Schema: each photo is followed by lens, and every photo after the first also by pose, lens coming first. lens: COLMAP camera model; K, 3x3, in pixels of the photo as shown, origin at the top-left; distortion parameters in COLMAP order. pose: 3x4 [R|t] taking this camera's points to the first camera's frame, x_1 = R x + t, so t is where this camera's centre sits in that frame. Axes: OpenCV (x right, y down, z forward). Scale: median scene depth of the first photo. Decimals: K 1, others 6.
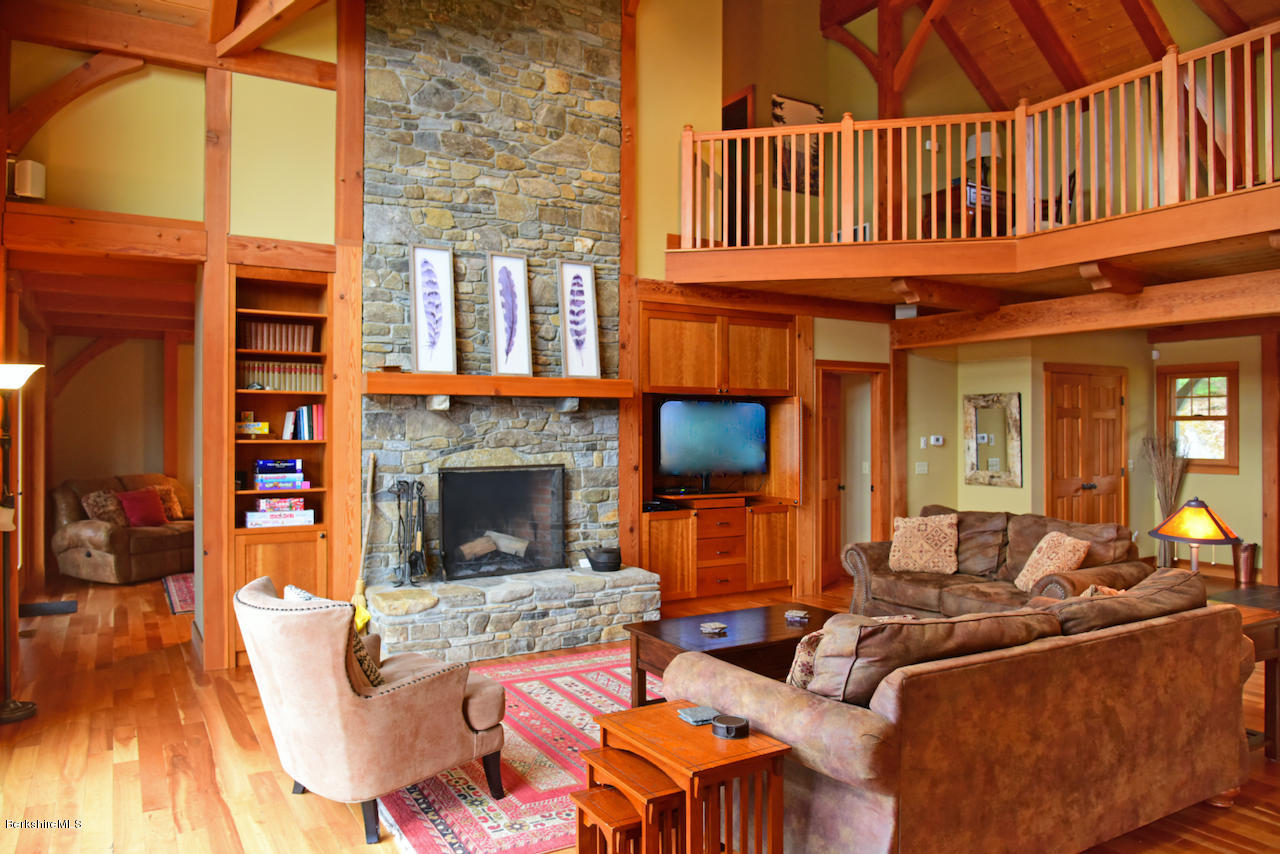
lens RADIAL K [[889.3, 0, 633.6], [0, 889.3, 419.7], [0, 0, 1]] dist [-0.036439, 0.007471]
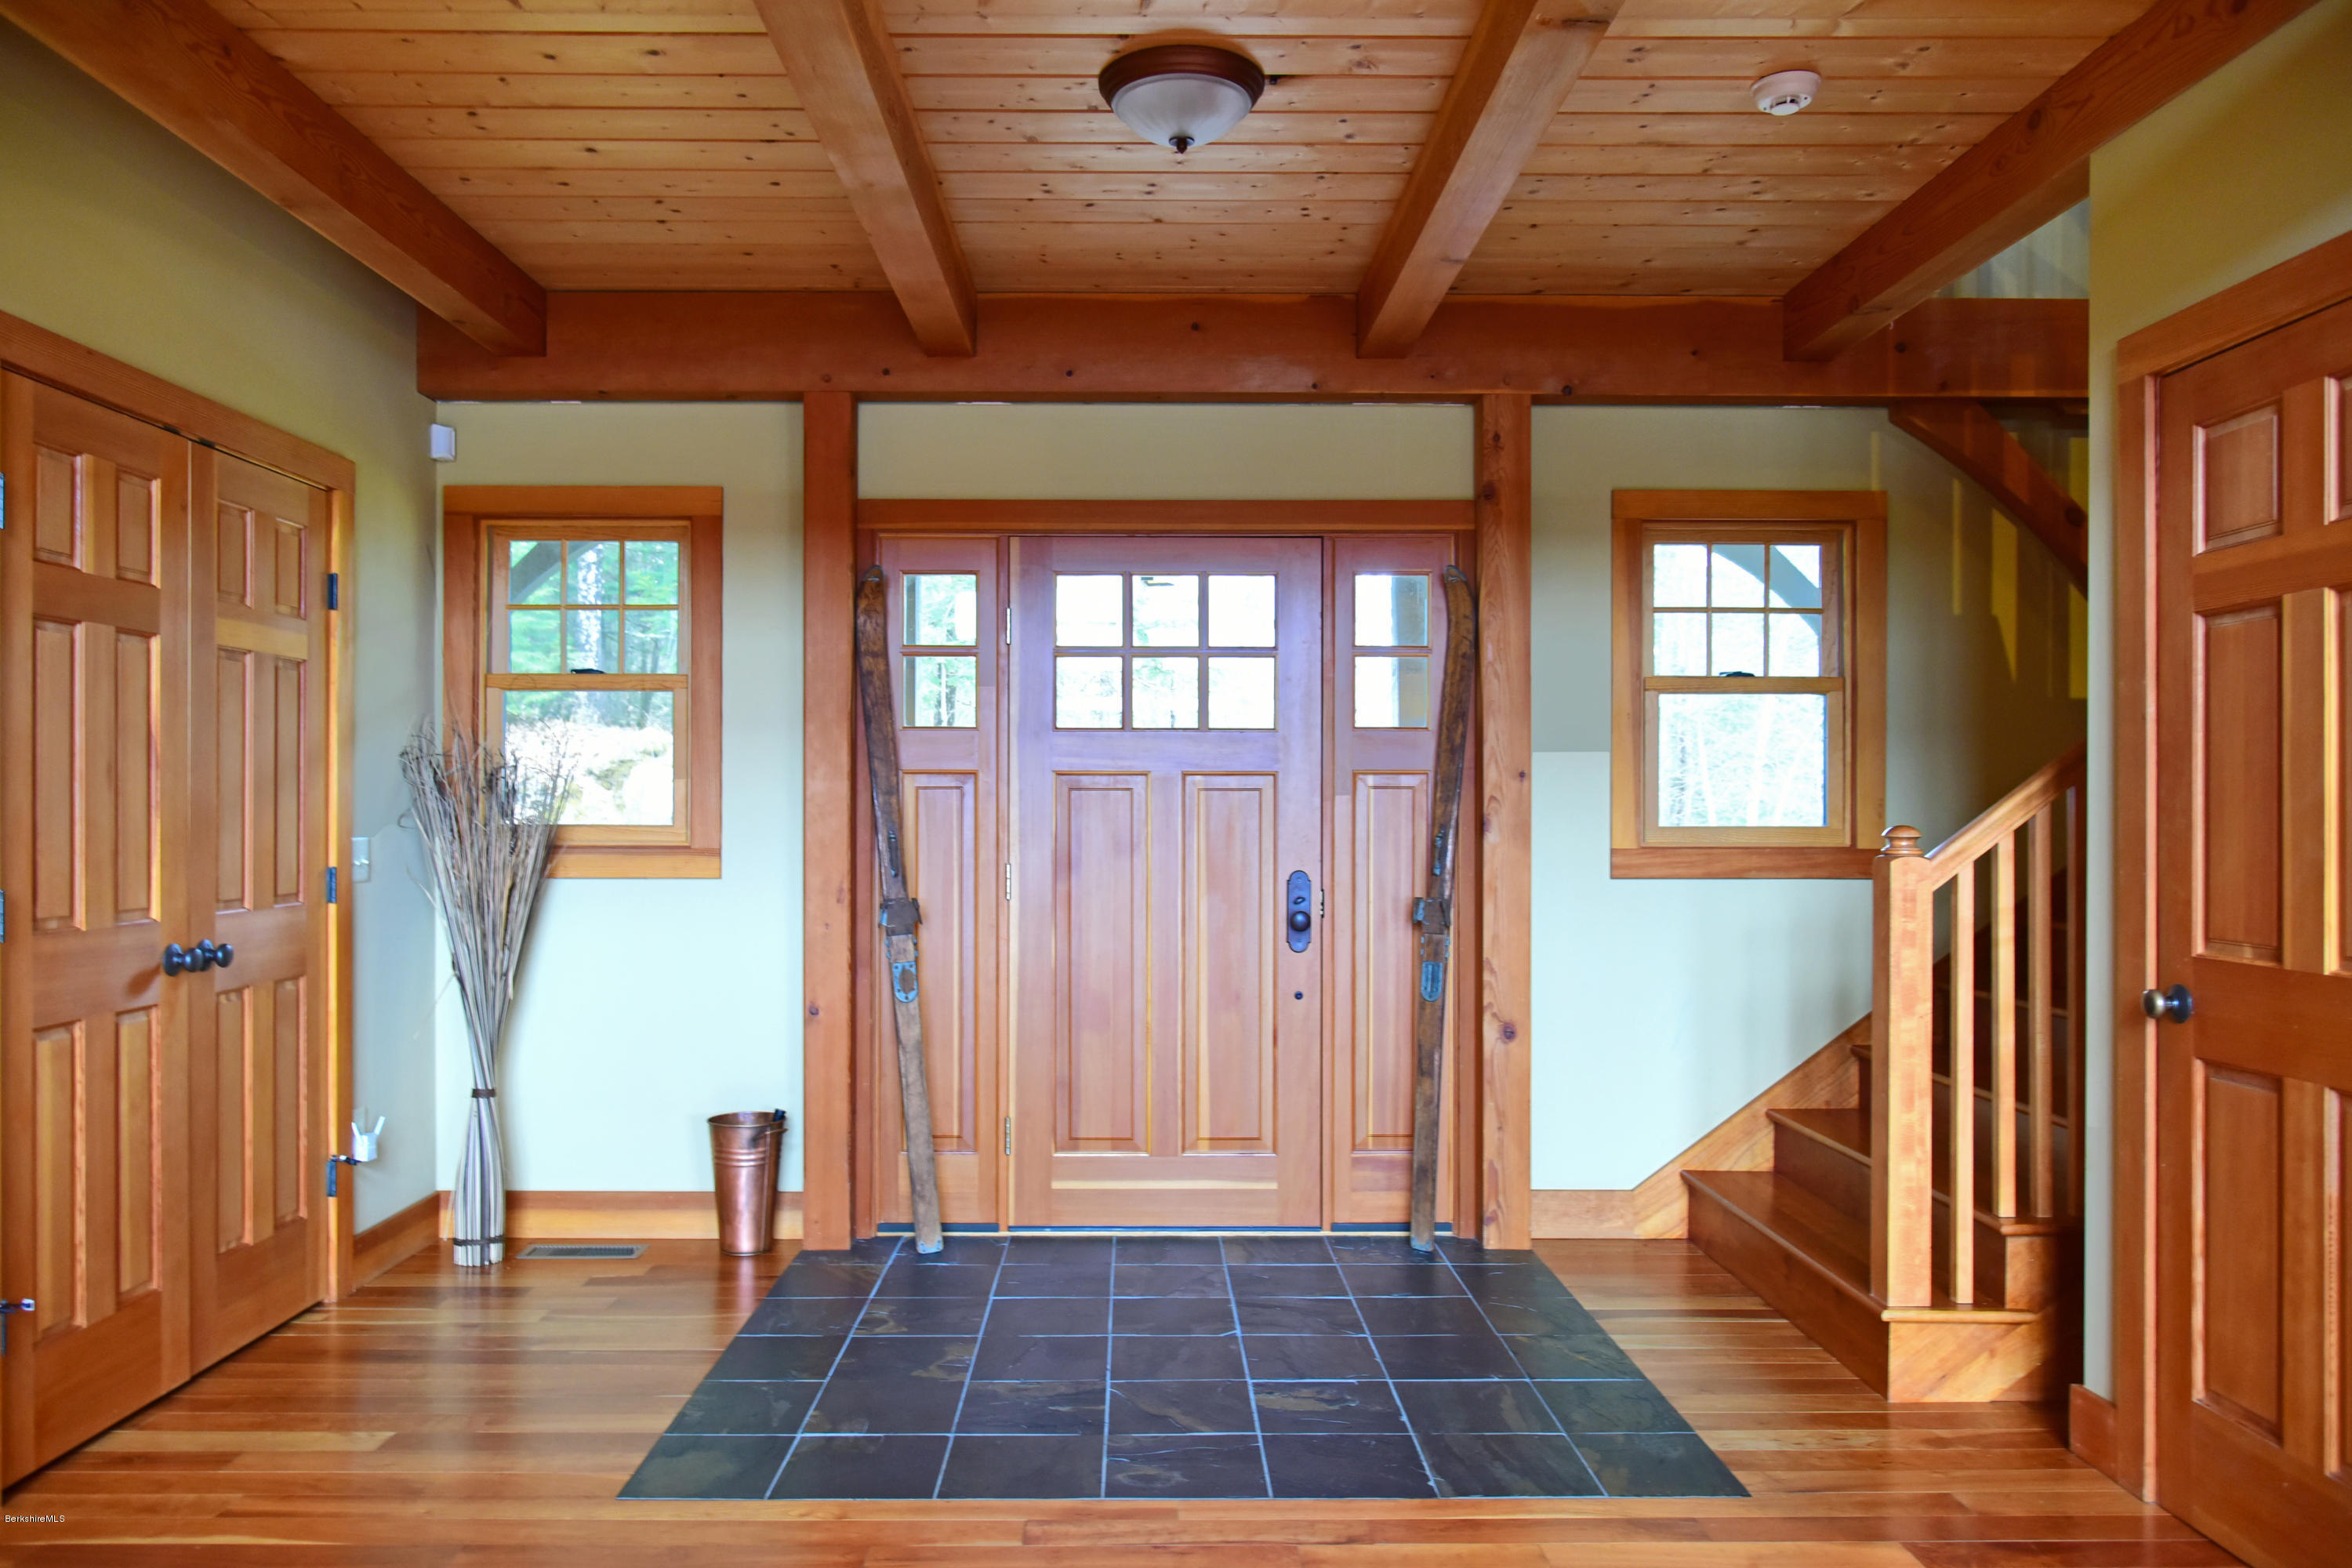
lens RADIAL K [[1634.0, 0, 1142.6], [0, 1634.0, 813.3], [0, 0, 1]] dist [-0.036439, 0.007471]
pose [[0.509048, -0.008584, 0.860695, 0.290727], [-0.018618, 0.999607, 0.020980, 0.027278], [-0.860537, -0.026704, 0.508688, 0.592362]]
